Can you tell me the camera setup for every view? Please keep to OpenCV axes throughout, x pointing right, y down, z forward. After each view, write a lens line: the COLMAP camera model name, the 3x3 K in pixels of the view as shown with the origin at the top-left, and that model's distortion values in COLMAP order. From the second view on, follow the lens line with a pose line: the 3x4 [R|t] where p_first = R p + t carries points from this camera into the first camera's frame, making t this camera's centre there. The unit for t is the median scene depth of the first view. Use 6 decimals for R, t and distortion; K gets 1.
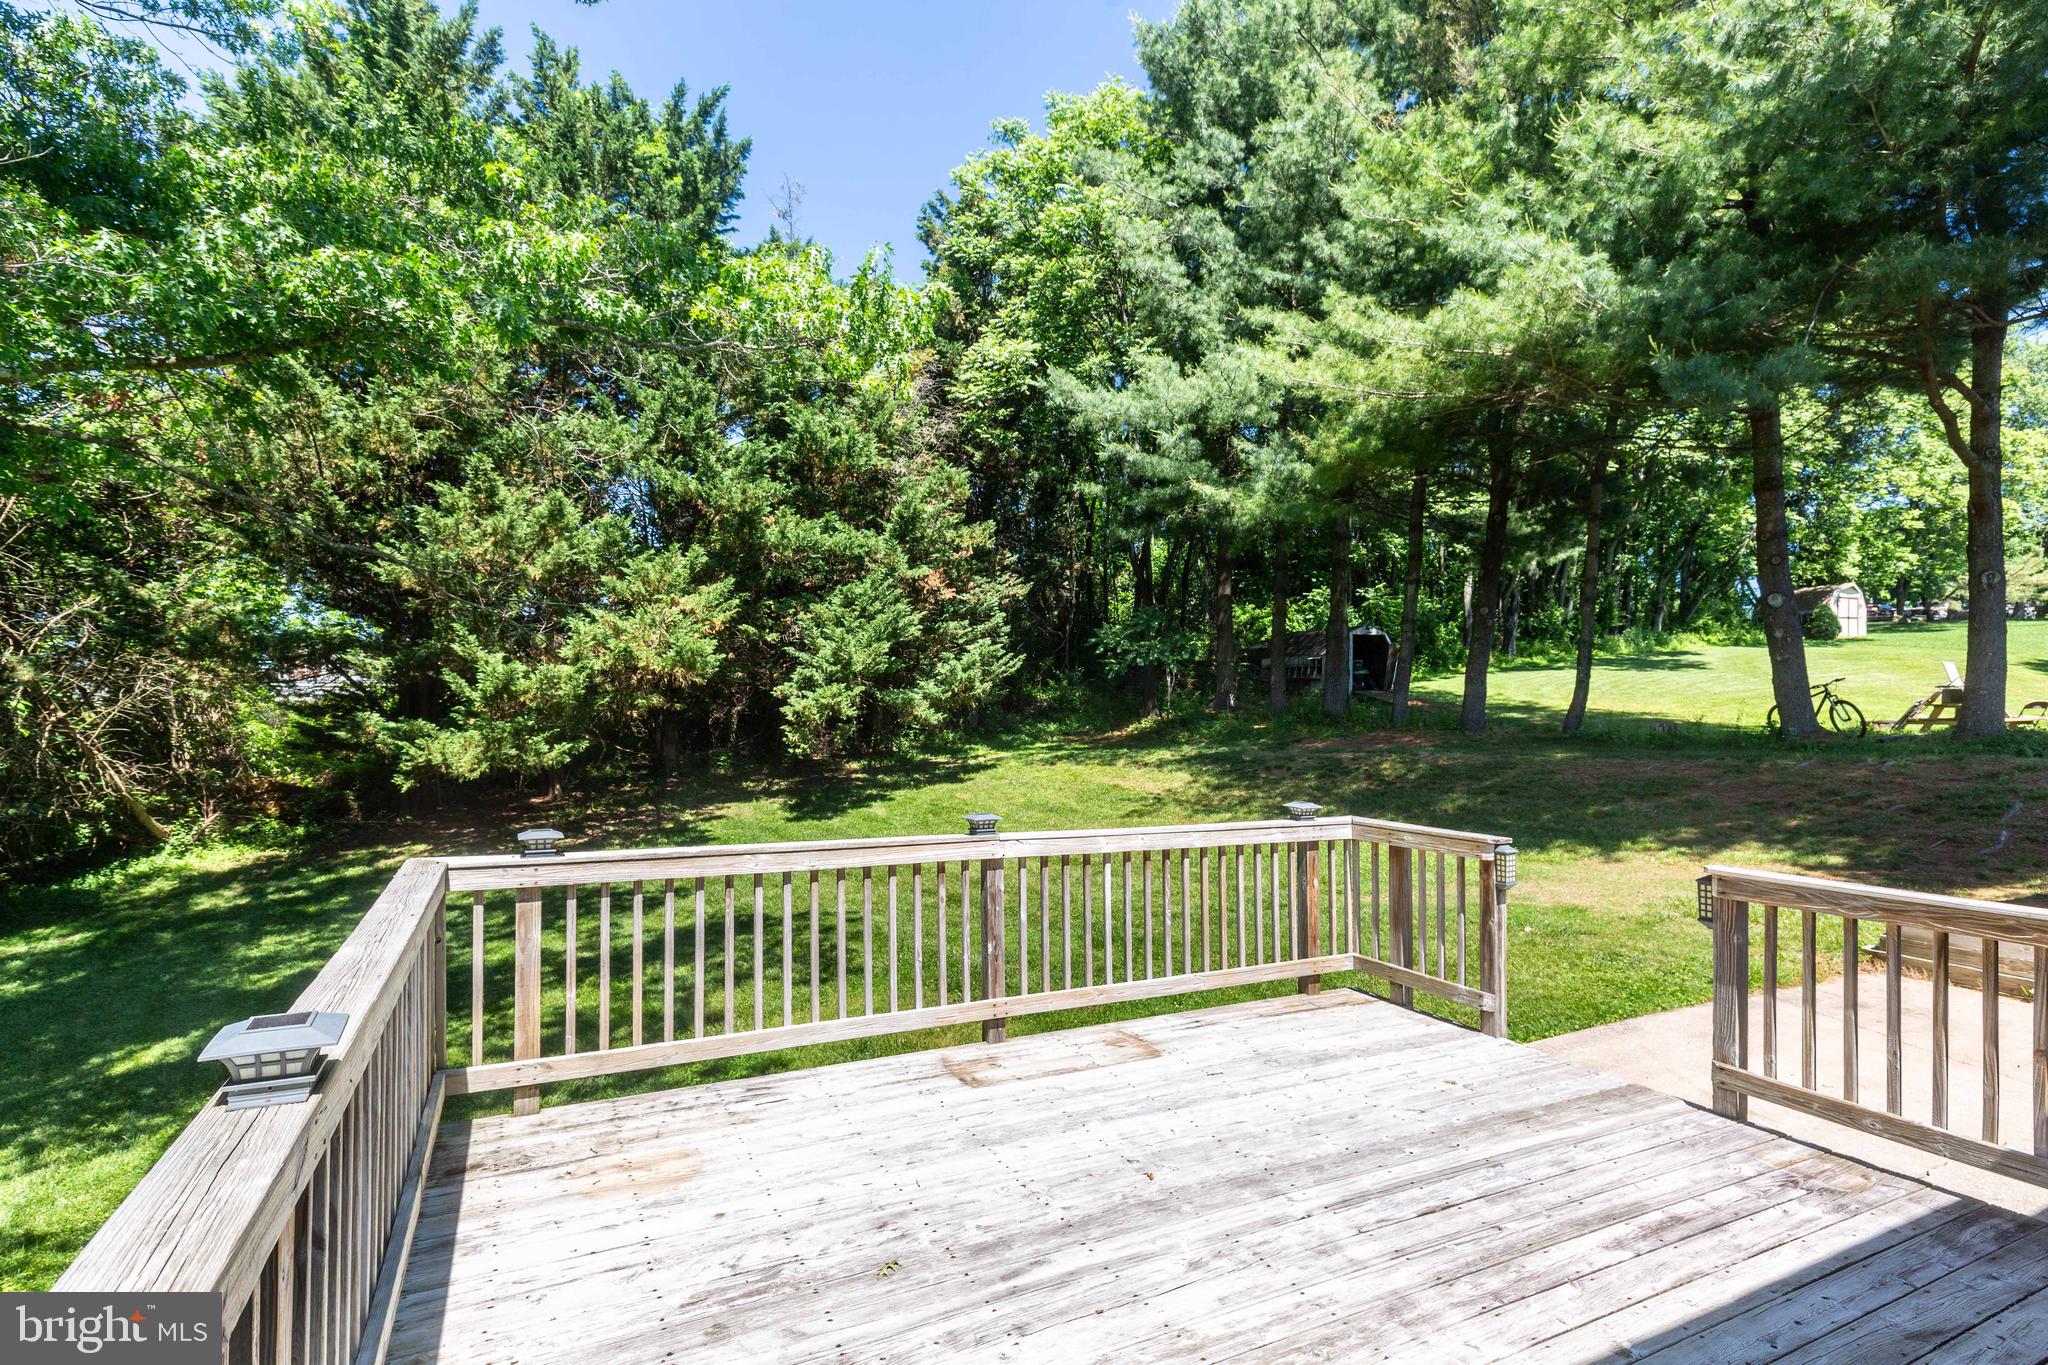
lens RADIAL K [[944.6, 0, 943.6], [0, 944.6, 710.9], [0, 0, 1]] dist [0.004950, -0.000210]
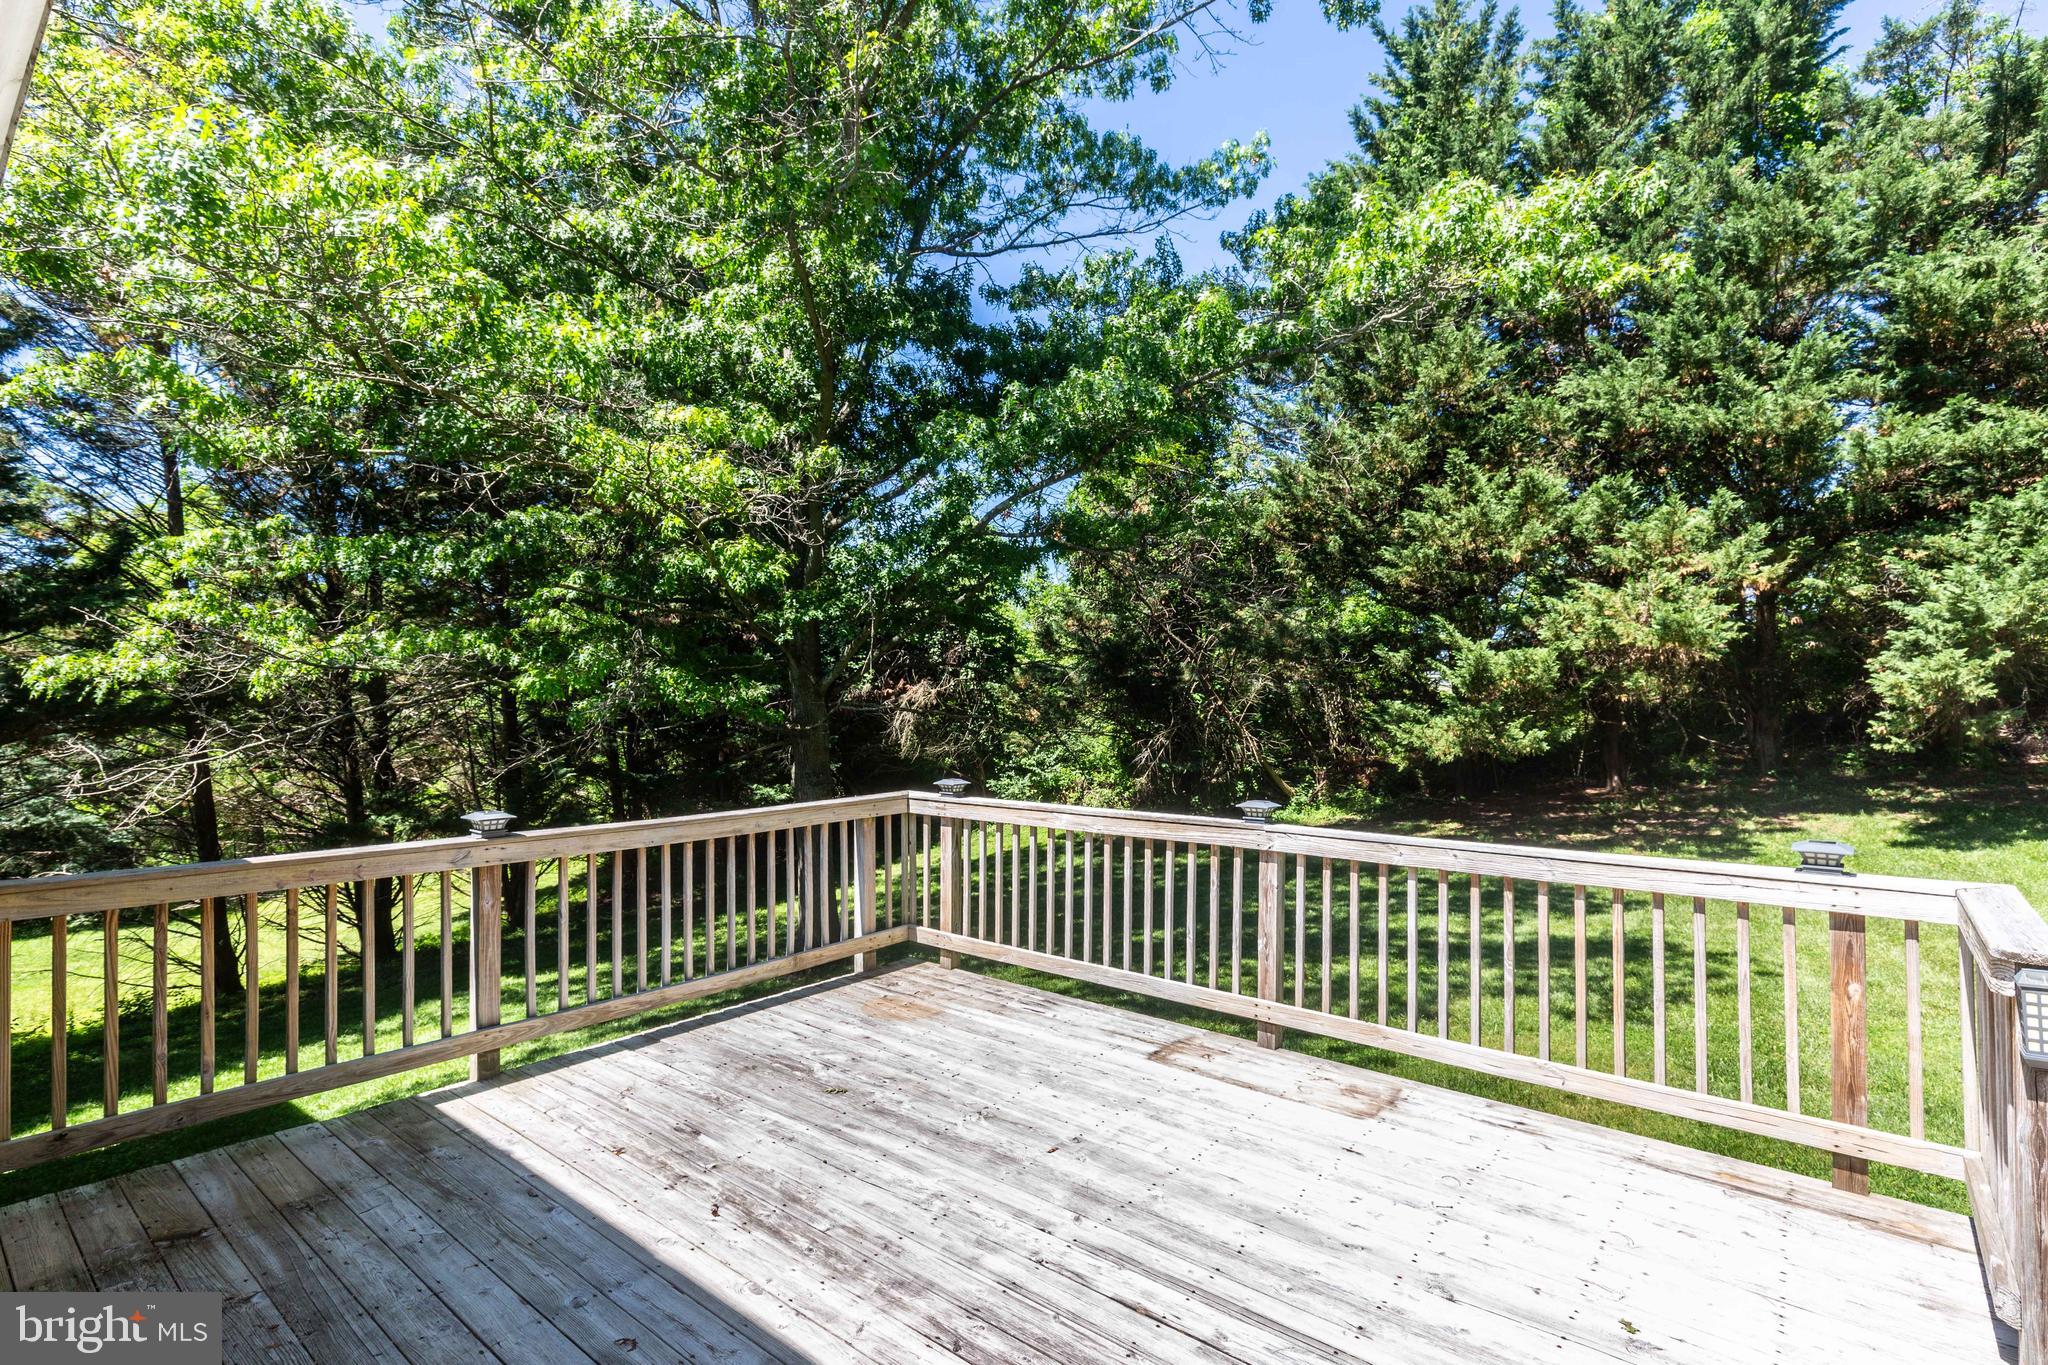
lens RADIAL K [[944.6, 0, 1009.0], [0, 944.6, 697.1], [0, 0, 1]] dist [0.004950, -0.000210]
pose [[0.438423, -0.012719, -0.898679, 0.219140], [0.012444, 0.999890, -0.008080, 0.002320], [0.898682, -0.007641, 0.438533, 0.100967]]
